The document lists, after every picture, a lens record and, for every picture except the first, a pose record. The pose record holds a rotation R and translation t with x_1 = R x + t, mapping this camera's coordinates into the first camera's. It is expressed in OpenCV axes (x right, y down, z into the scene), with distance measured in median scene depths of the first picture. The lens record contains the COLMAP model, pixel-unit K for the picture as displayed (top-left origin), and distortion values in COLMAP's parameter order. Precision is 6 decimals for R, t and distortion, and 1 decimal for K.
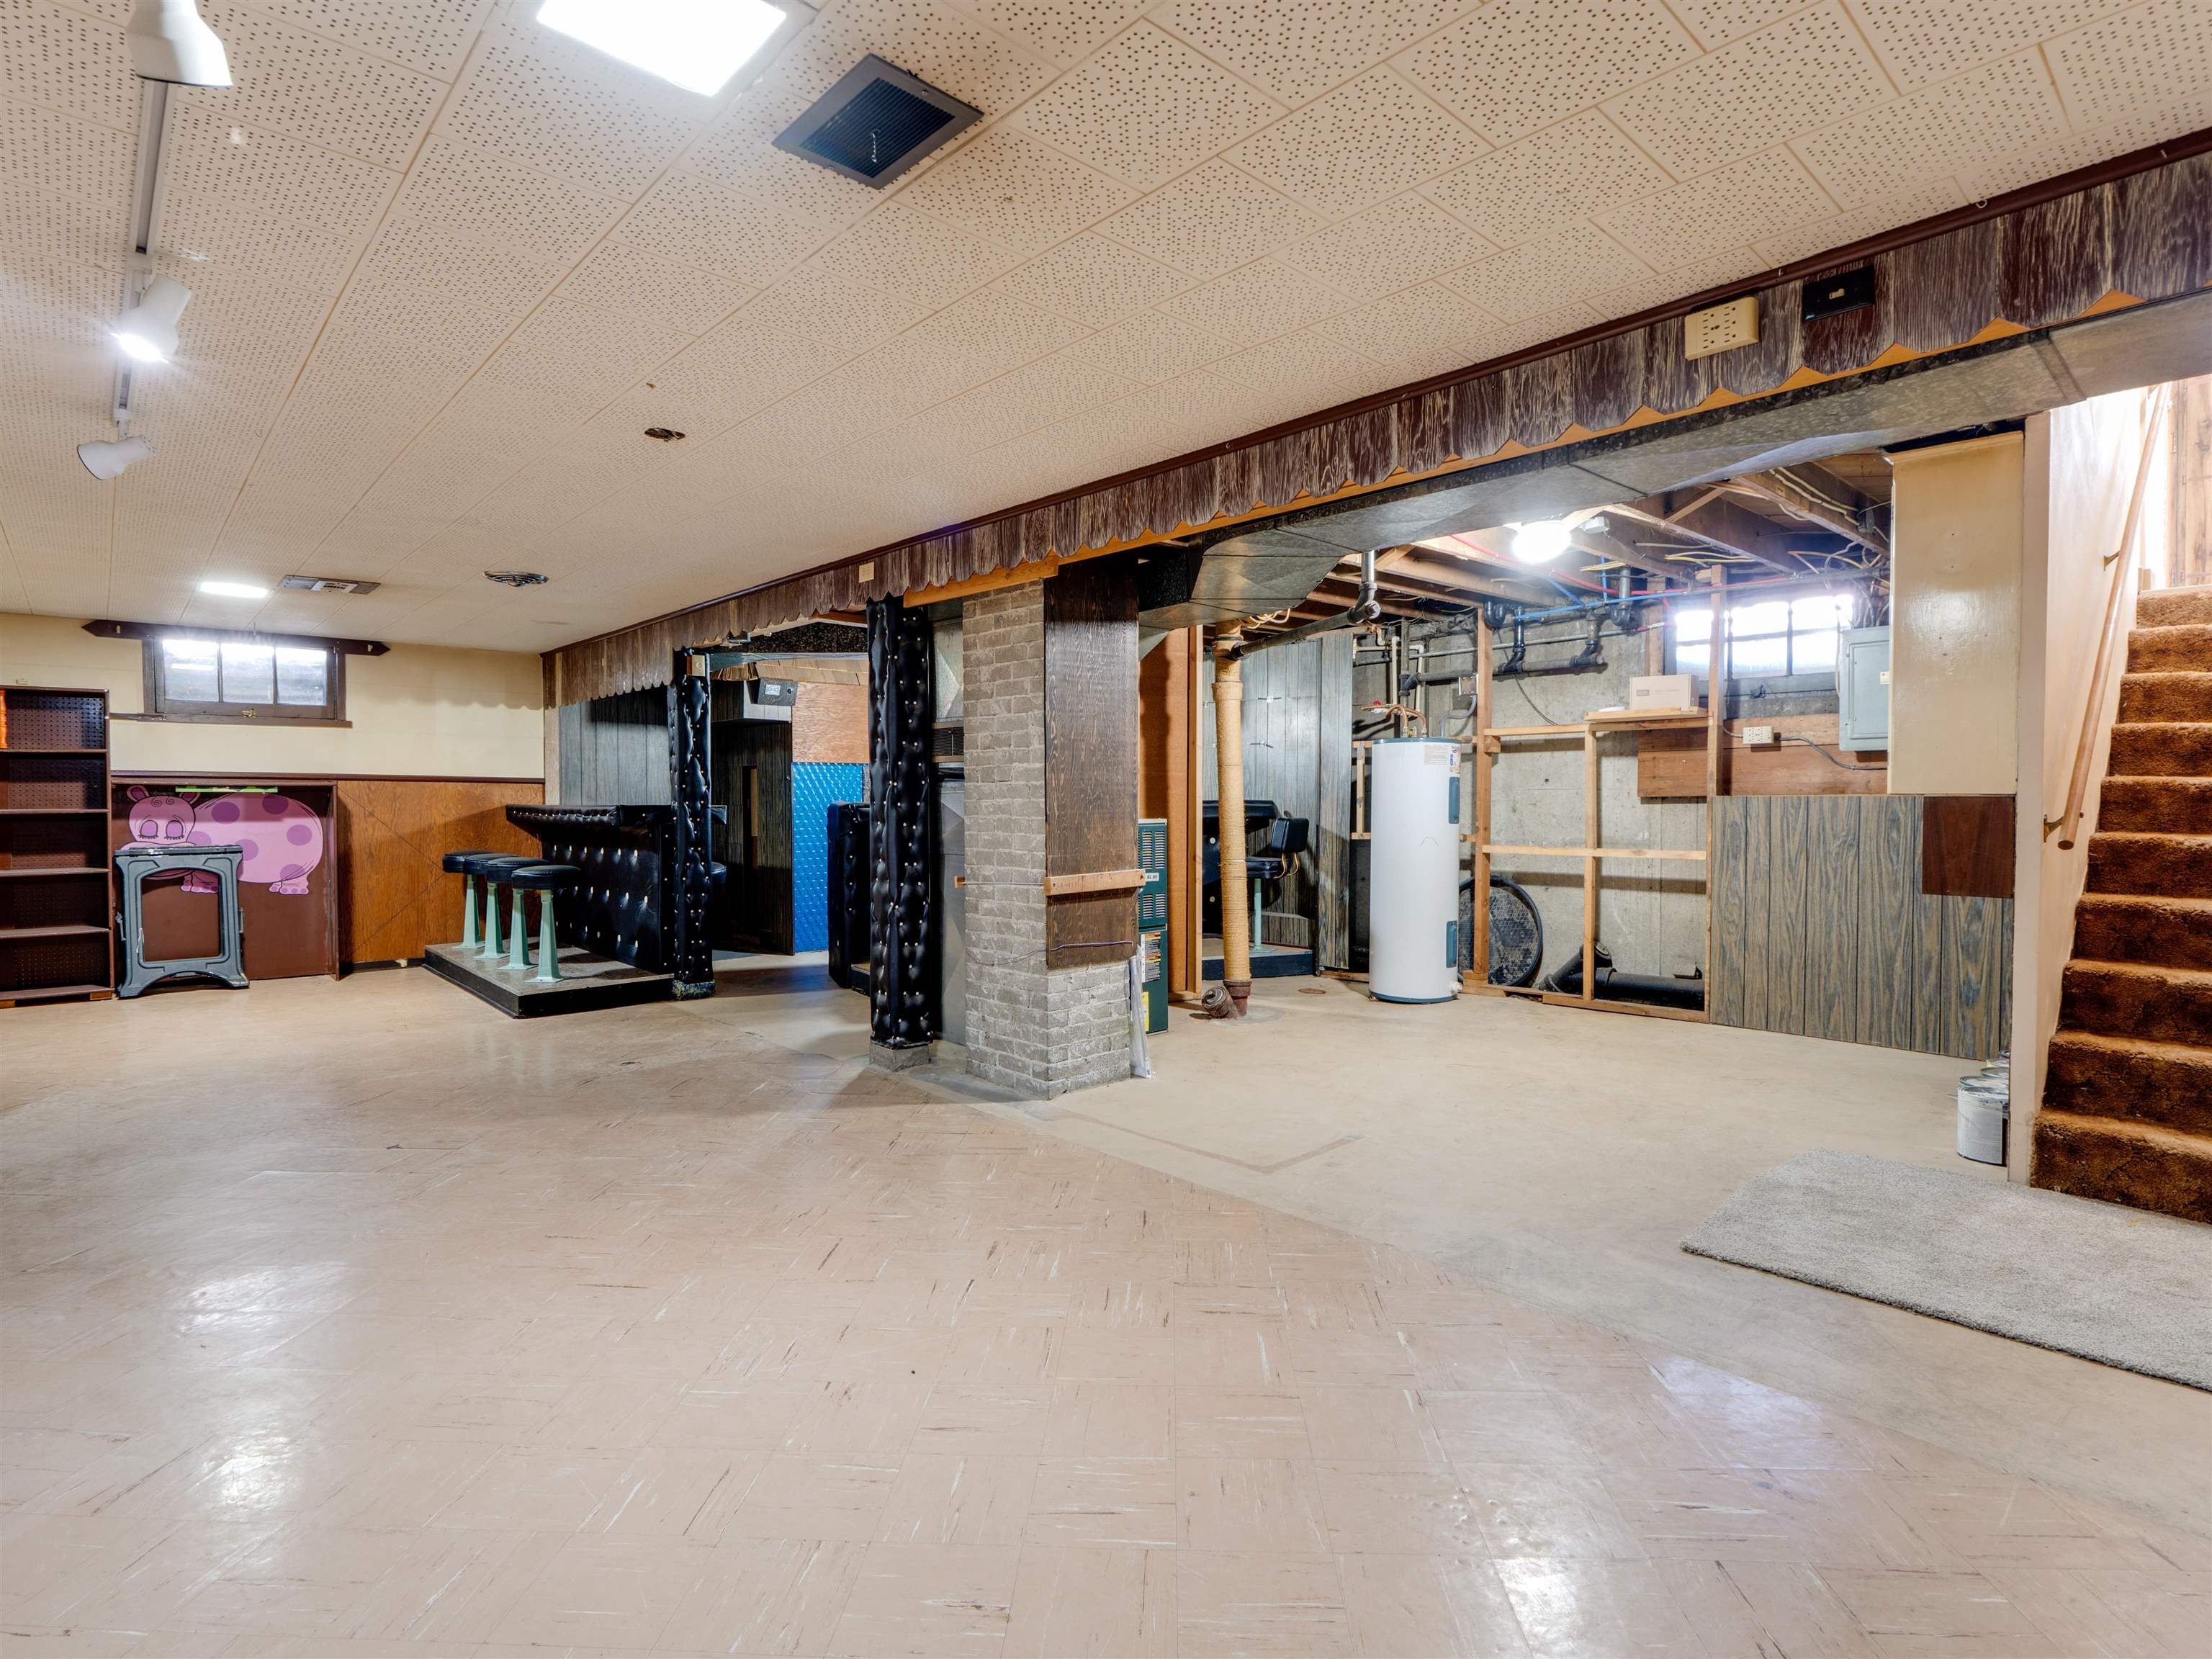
lens RADIAL K [[1108.8, 0, 1113.2], [0, 1108.8, 820.9], [0, 0, 1]] dist [-0.008851, -0.000637]
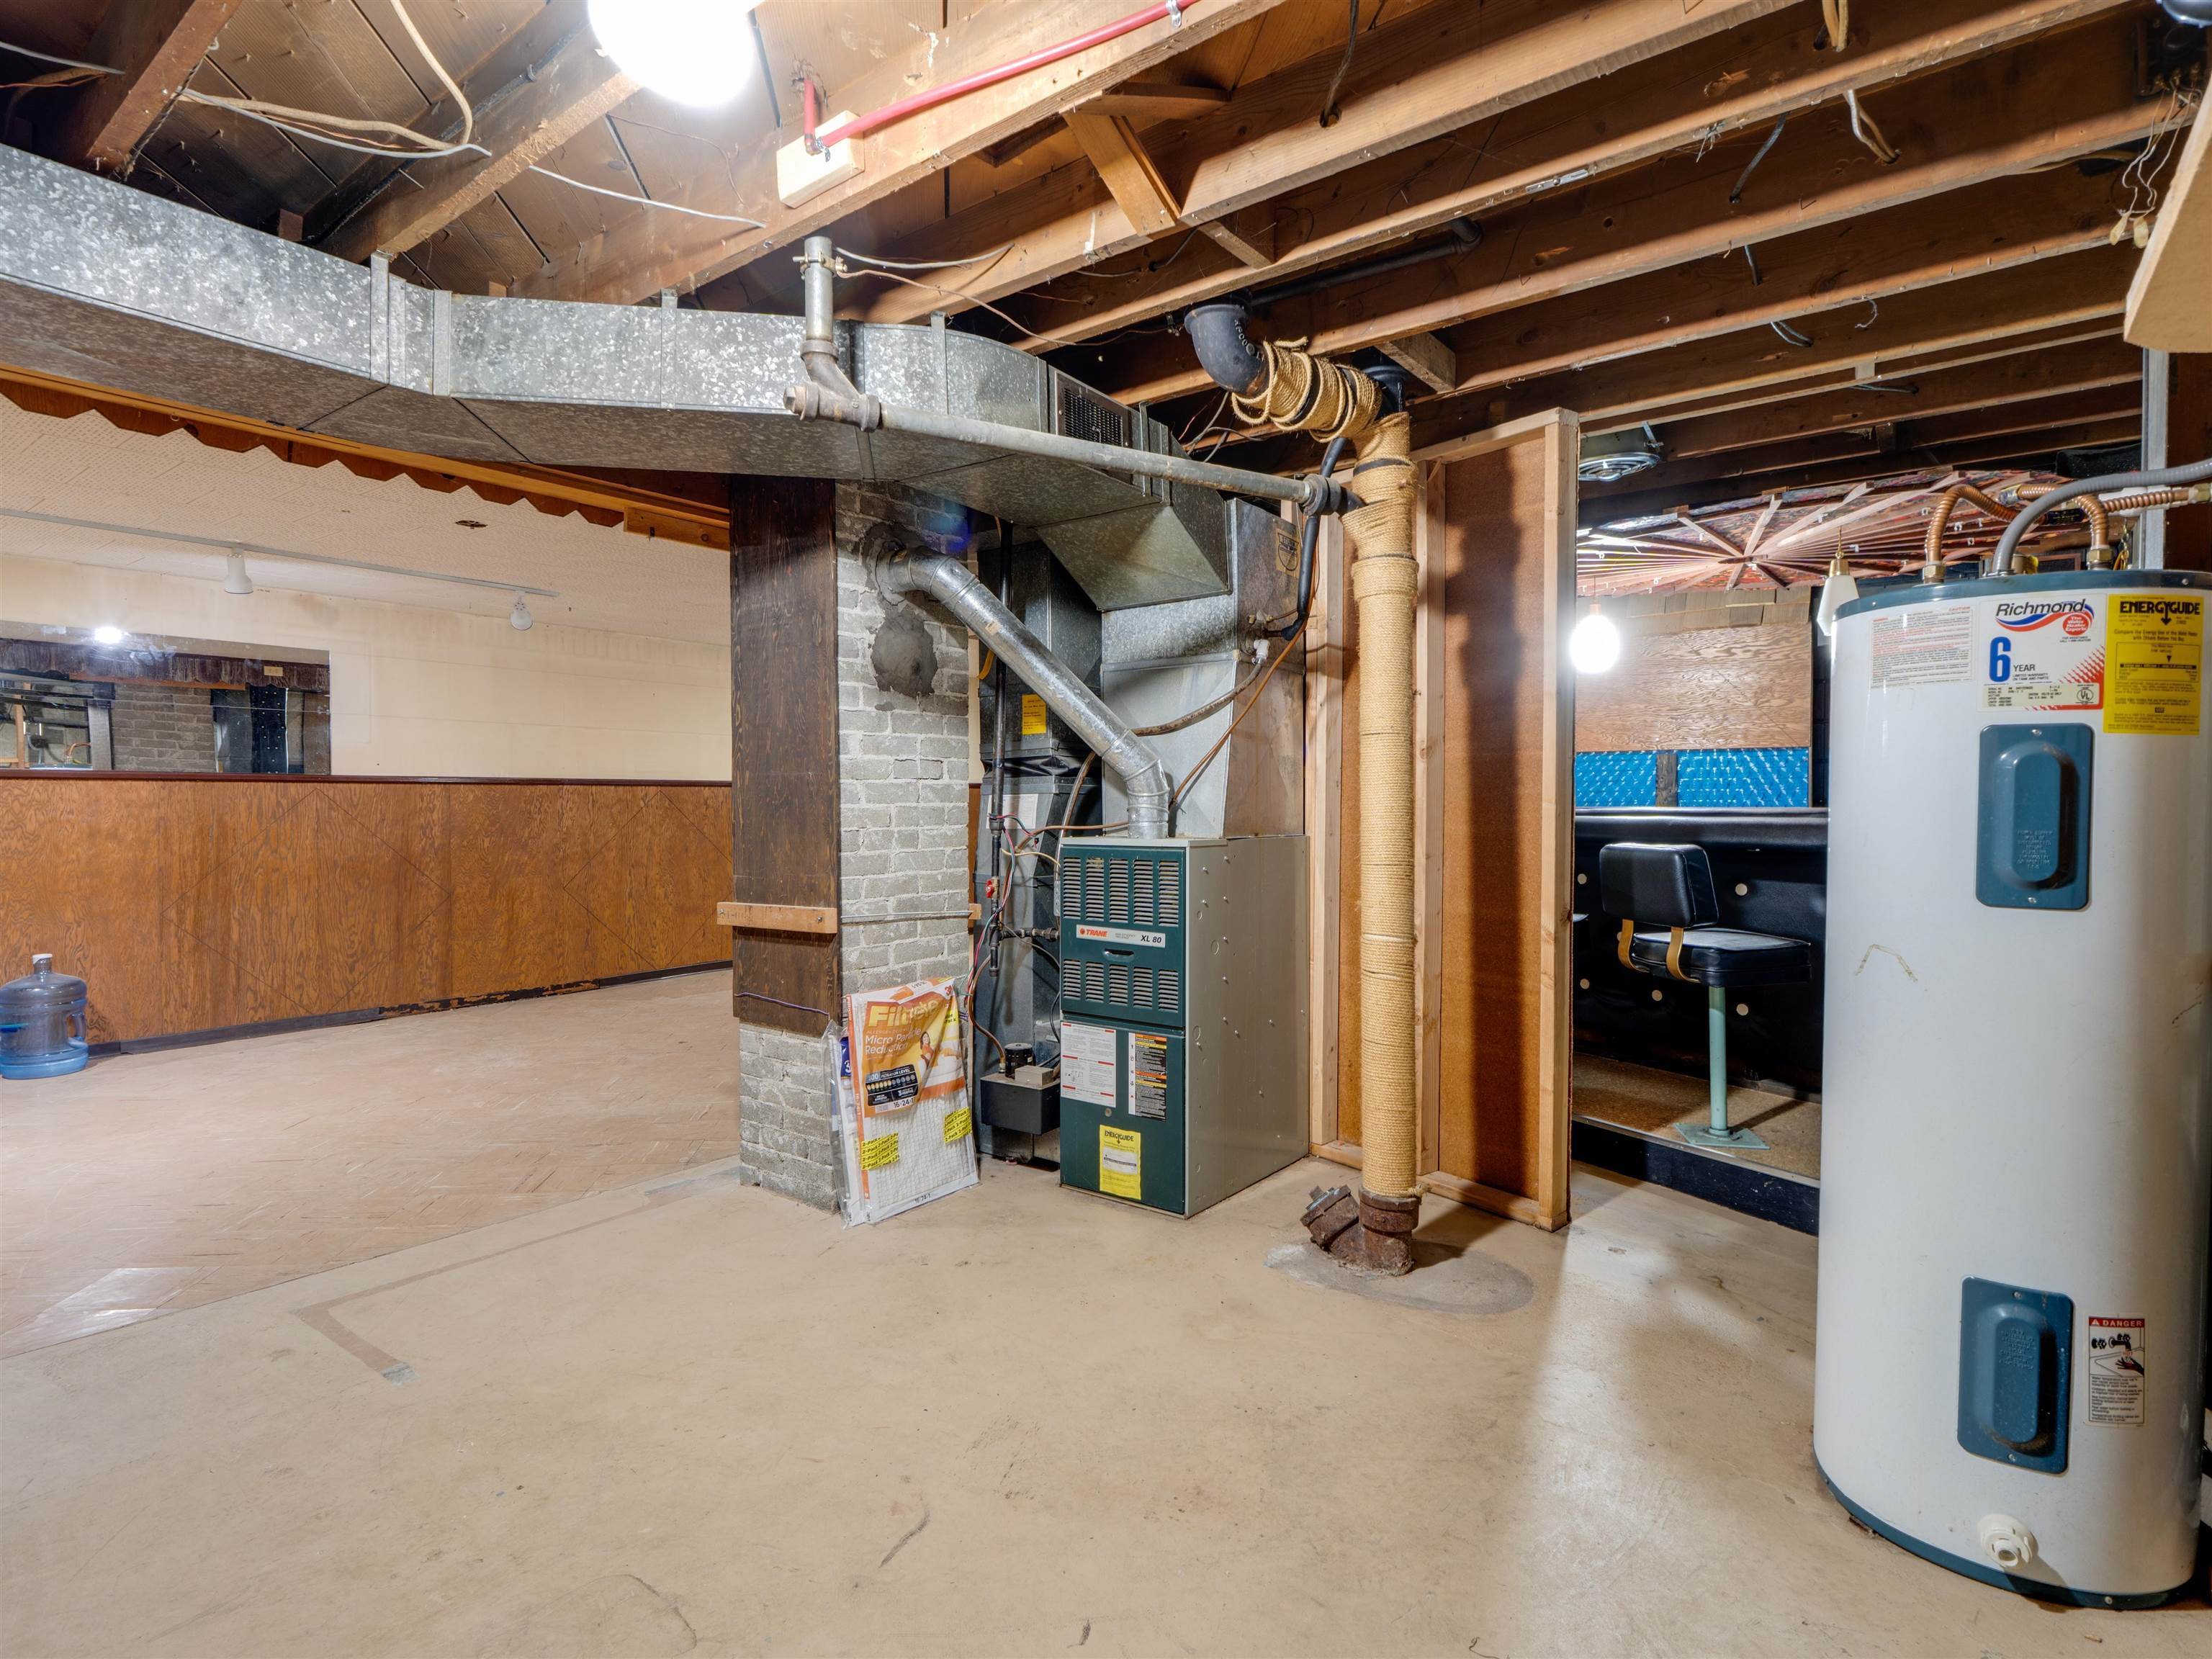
lens RADIAL K [[1096.4, 0, 1110.7], [0, 1096.4, 823.3], [0, 0, 1]] dist [-0.008267, -0.000682]
pose [[0.200106, 0.021209, -0.979545, 0.713798], [-0.021881, 0.999613, 0.017174, -0.023694], [0.979530, 0.017997, 0.200493, 1.036874]]
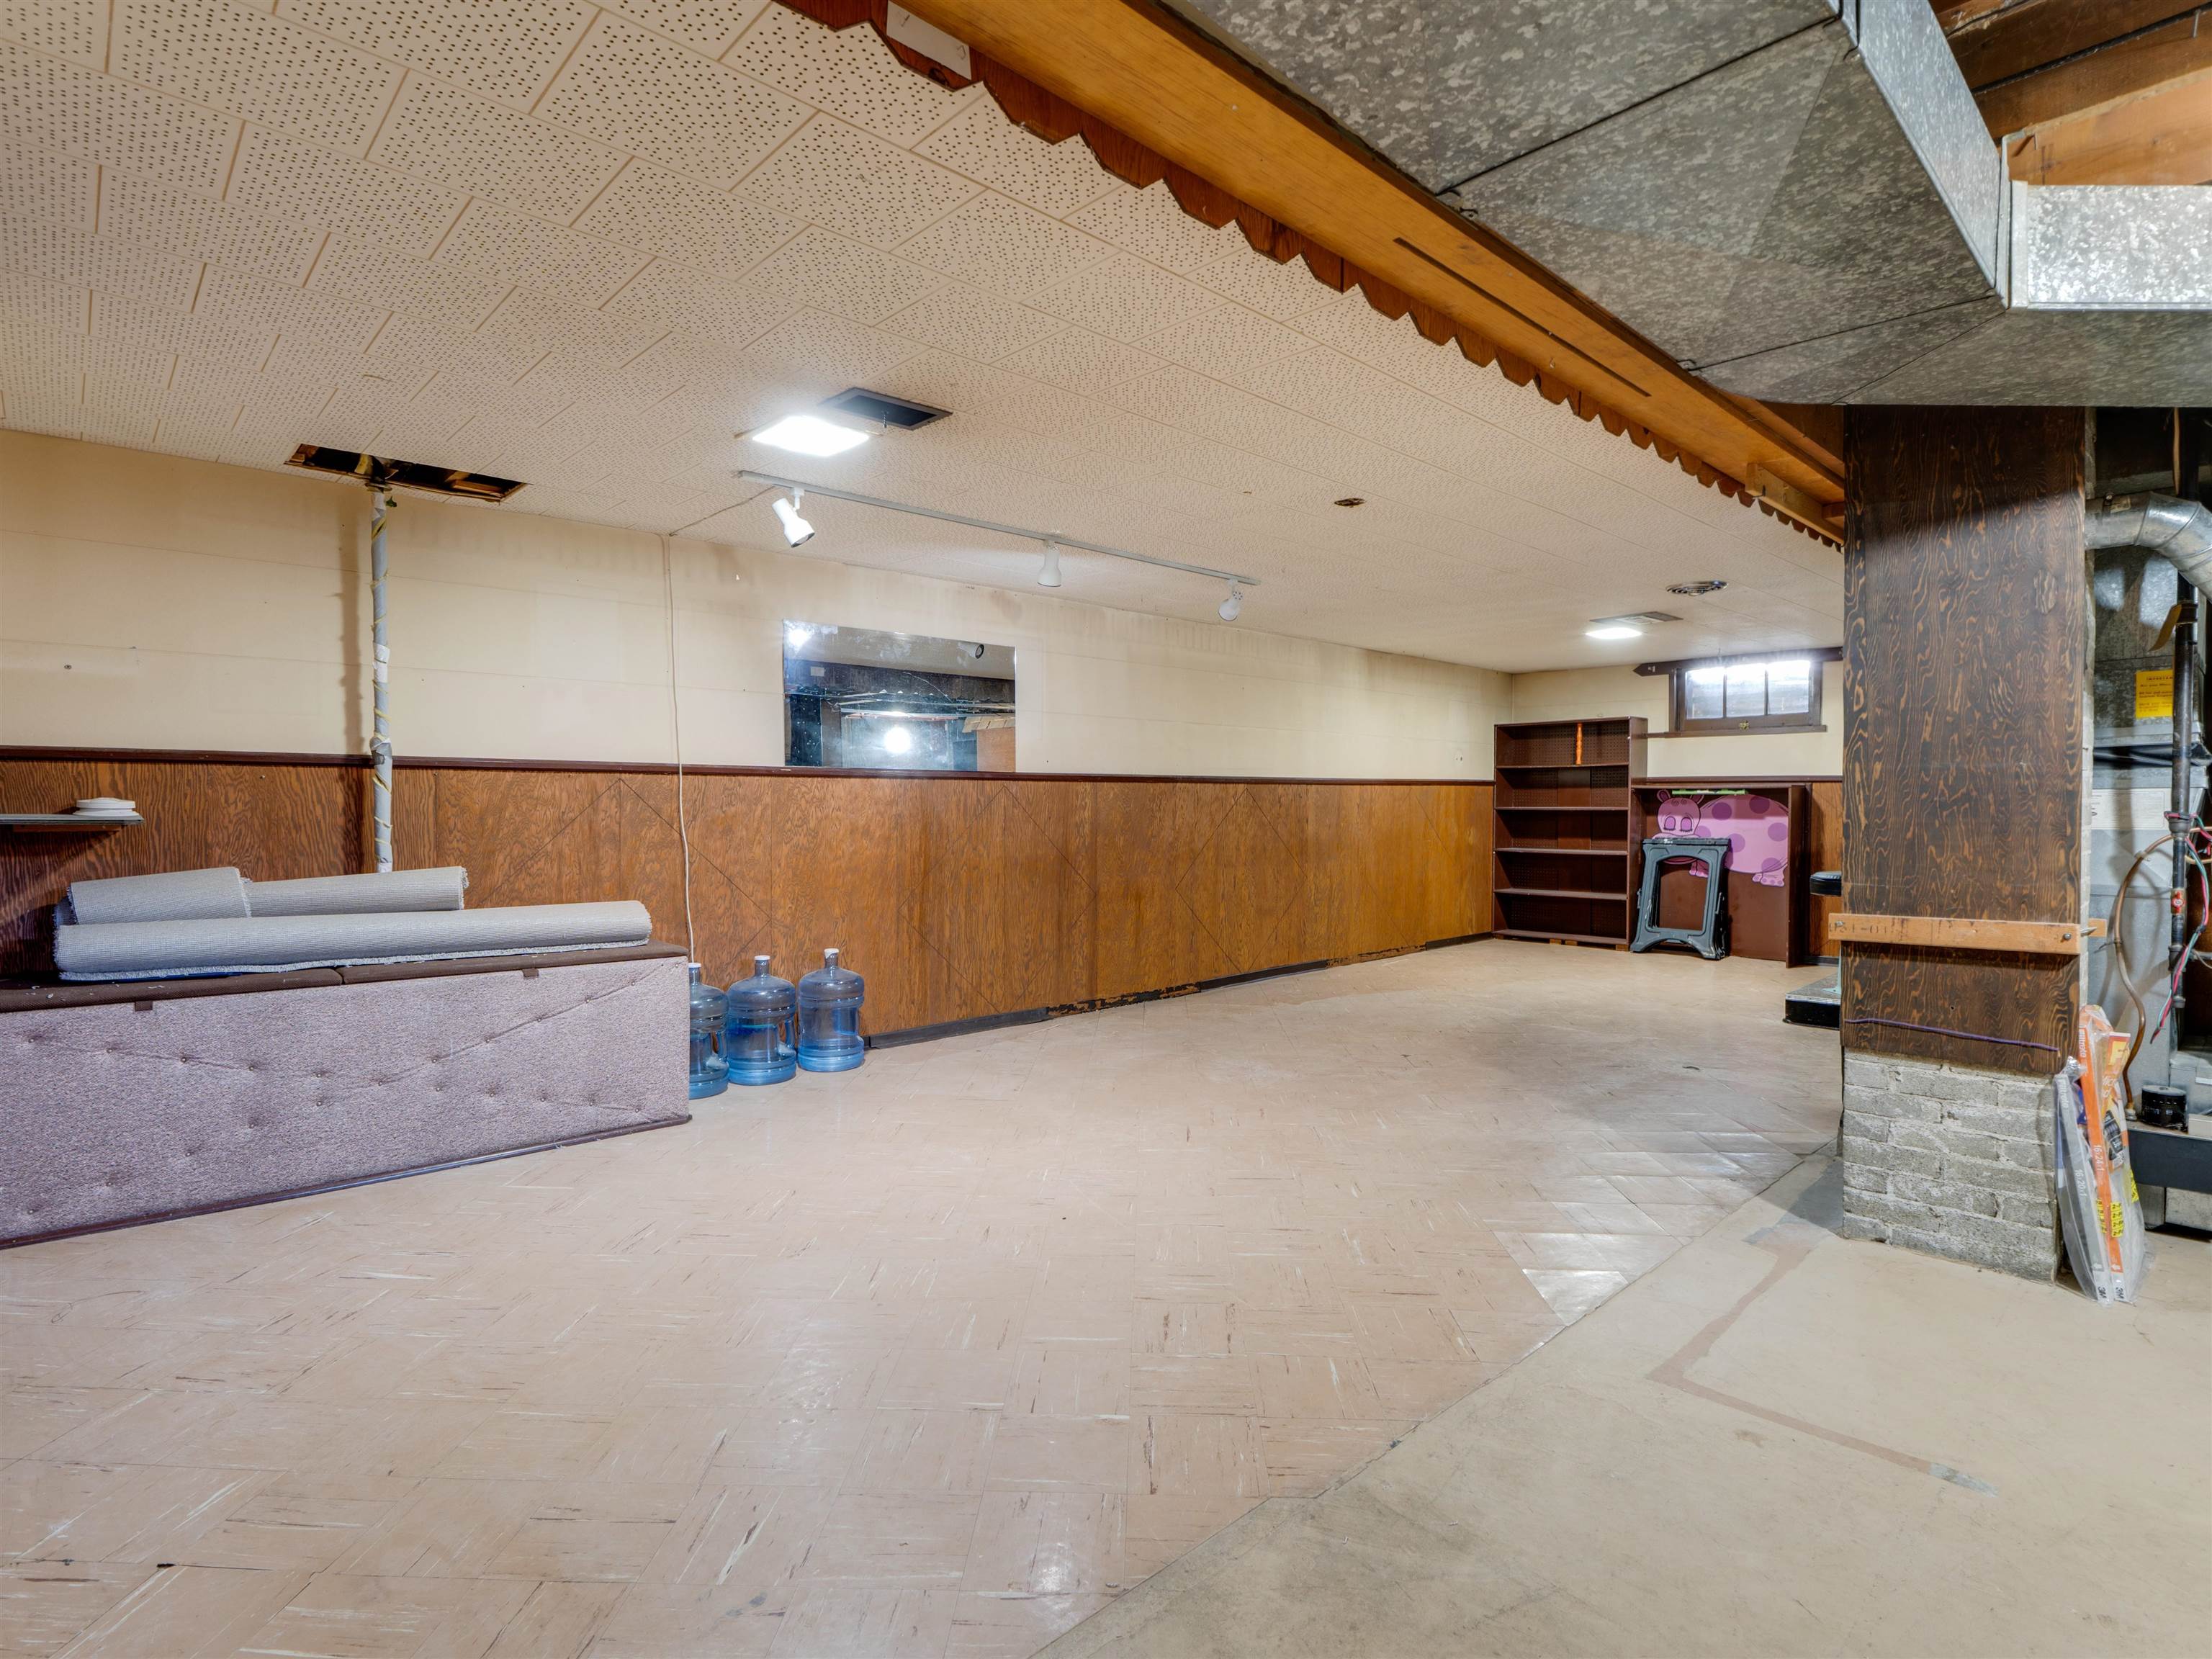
lens RADIAL K [[1108.8, 0, 1113.2], [0, 1108.8, 820.9], [0, 0, 1]] dist [-0.008851, -0.000637]
pose [[0.027140, 0.020111, -0.999429, 0.574721], [-0.021504, 0.999578, 0.019530, -0.009824], [0.999400, 0.020961, 0.027561, 0.494031]]
